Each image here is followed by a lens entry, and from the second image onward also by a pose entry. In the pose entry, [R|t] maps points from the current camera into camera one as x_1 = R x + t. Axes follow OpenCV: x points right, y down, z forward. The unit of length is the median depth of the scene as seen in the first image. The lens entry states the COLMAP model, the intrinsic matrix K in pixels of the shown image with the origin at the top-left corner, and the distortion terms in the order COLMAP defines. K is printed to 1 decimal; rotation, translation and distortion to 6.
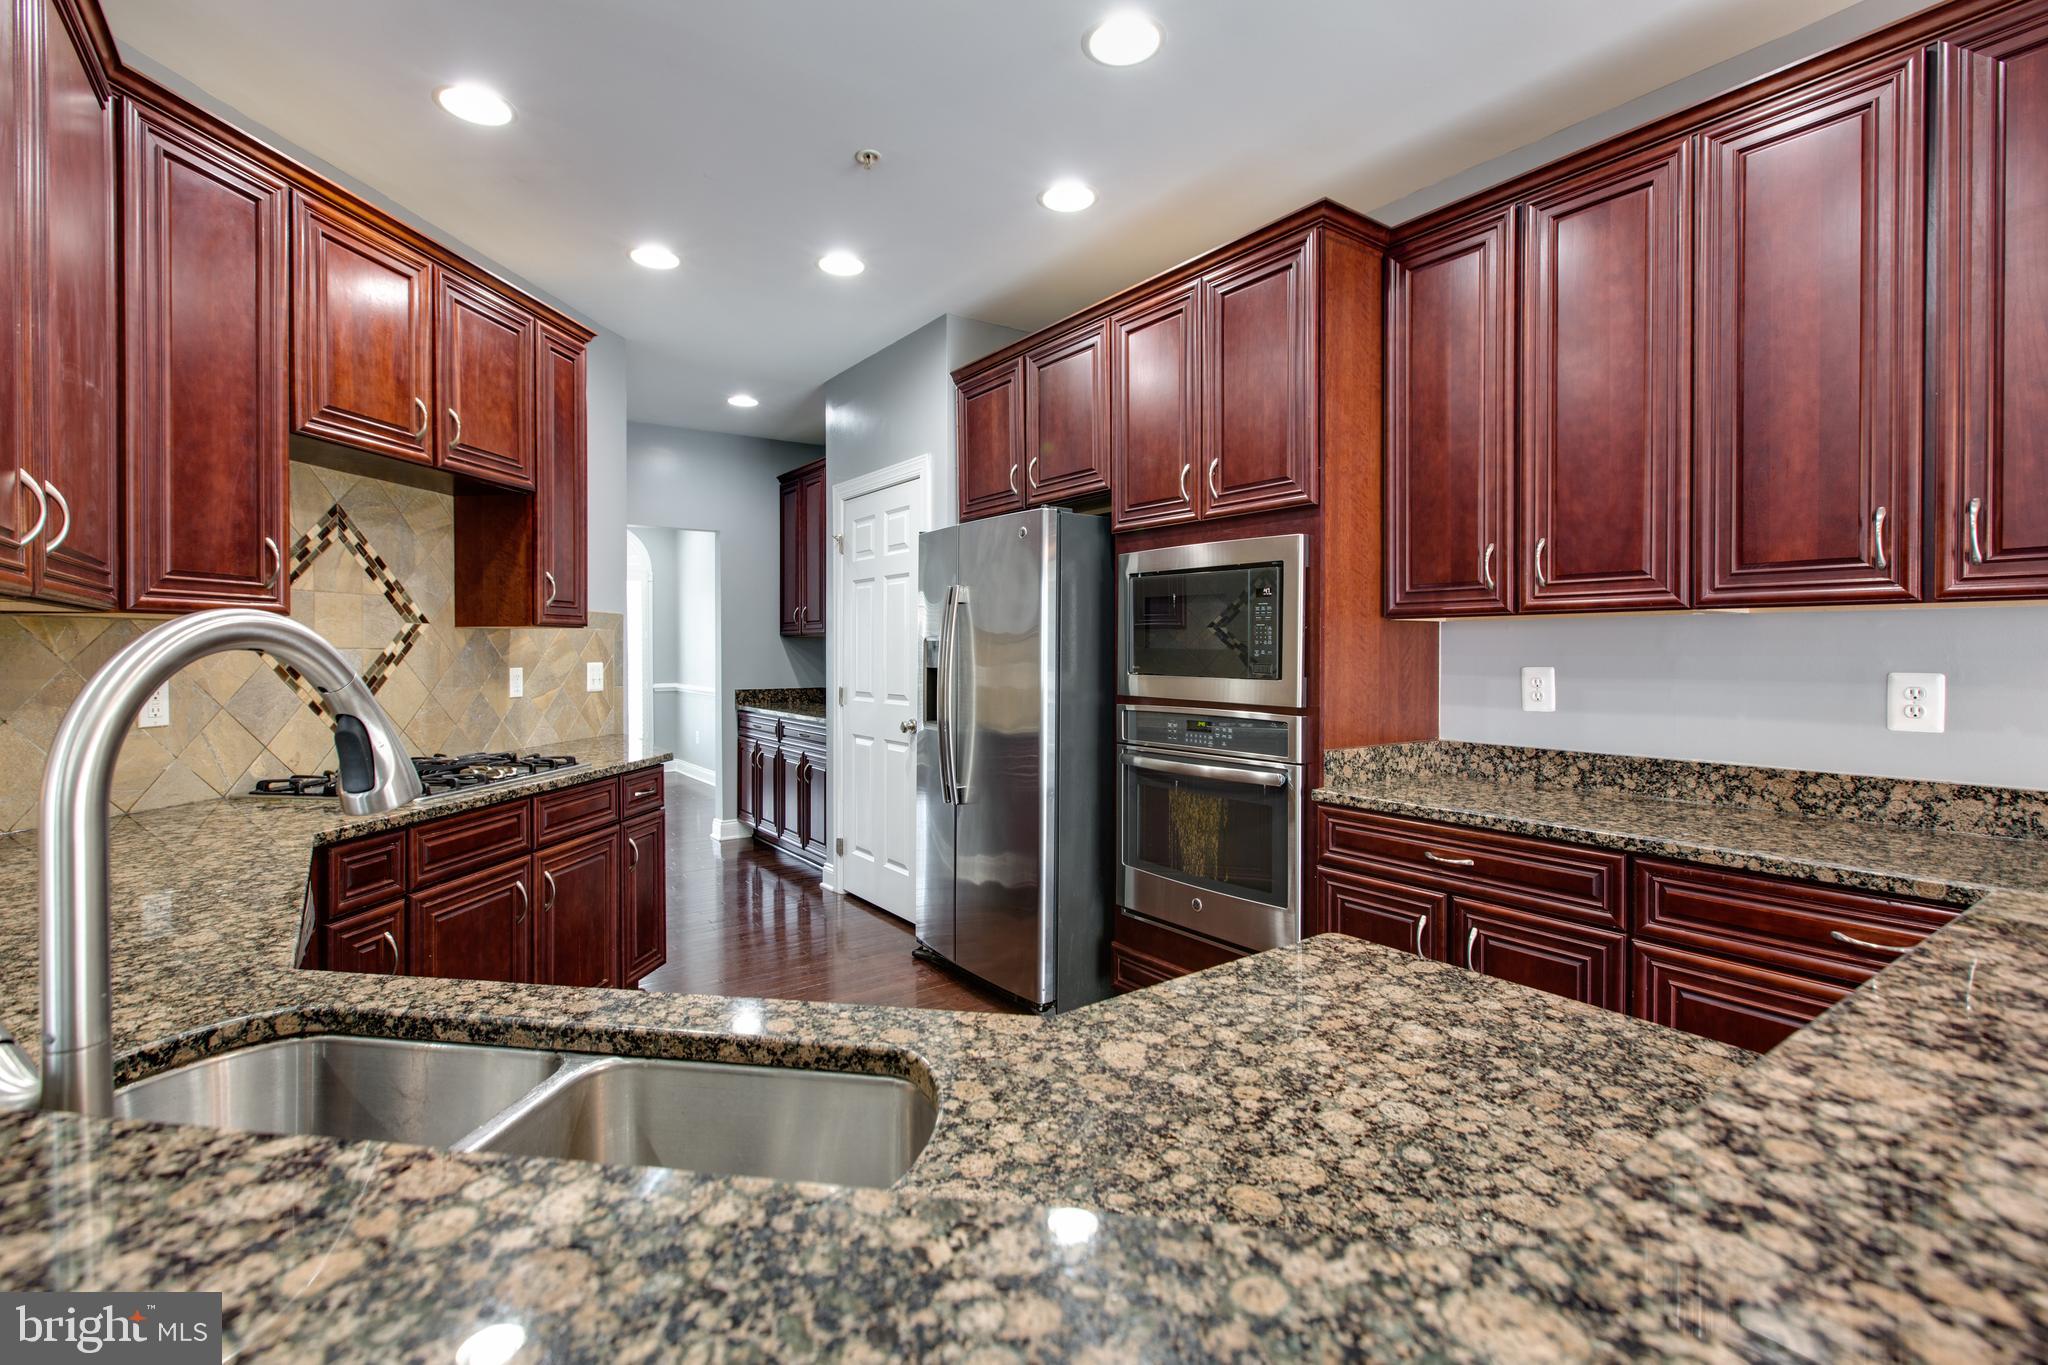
lens RADIAL K [[929.9, 0, 1022.7], [0, 929.9, 661.5], [0, 0, 1]] dist [0.008657, -0.001674]
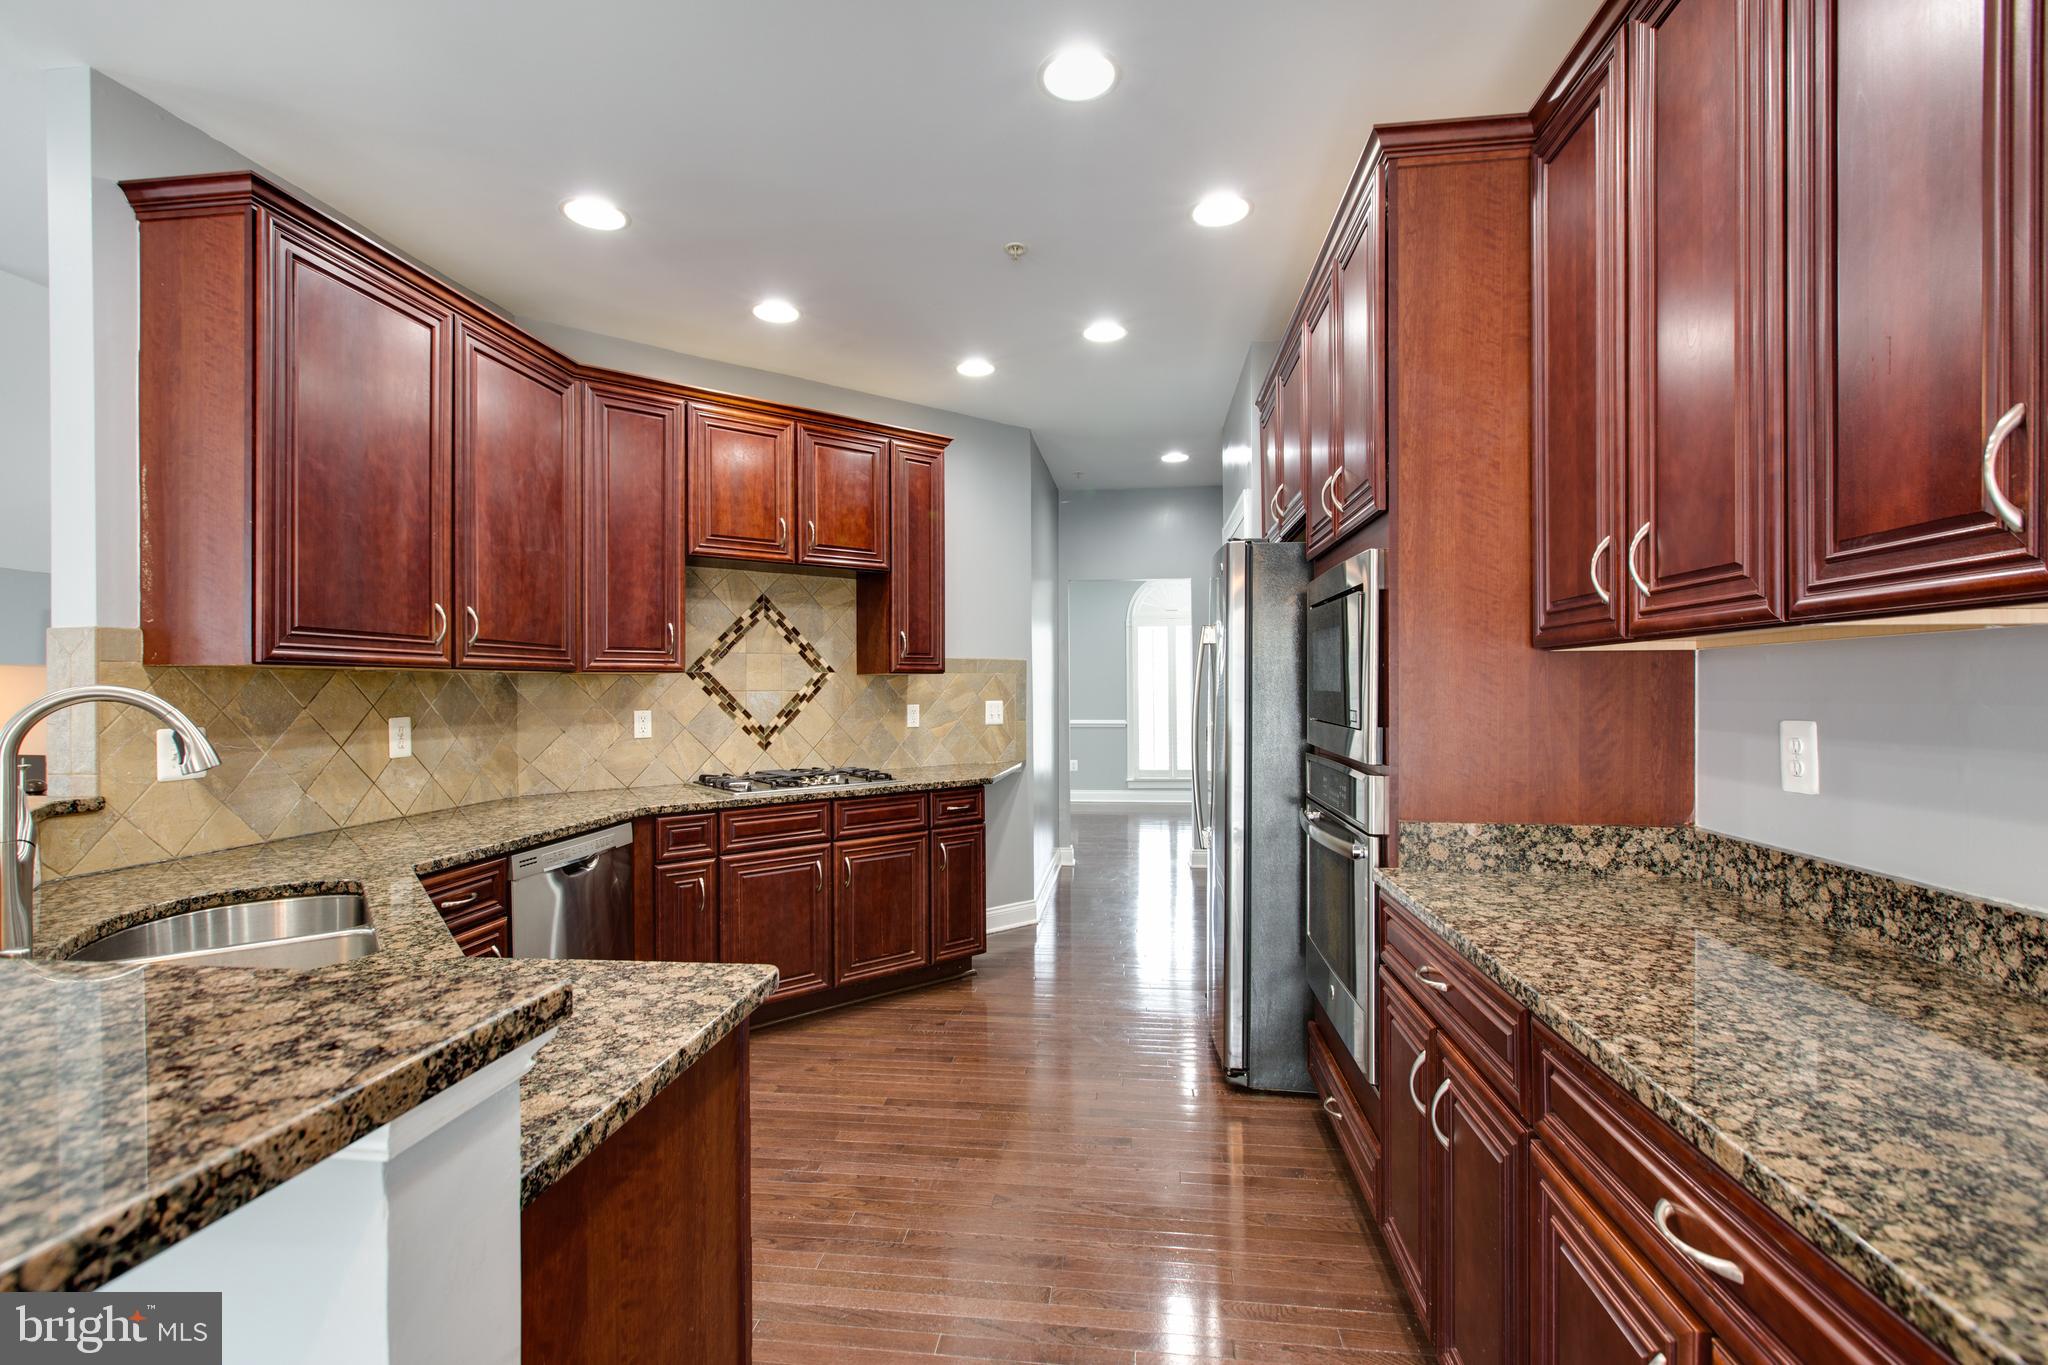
lens RADIAL K [[929.9, 0, 1019.8], [0, 929.9, 685.5], [0, 0, 1]] dist [0.008657, -0.001674]
pose [[0.730158, -0.004417, -0.683265, 0.604679], [-0.005009, 0.999918, -0.011816, -0.007249], [0.683260, 0.012050, 0.730075, 0.199801]]
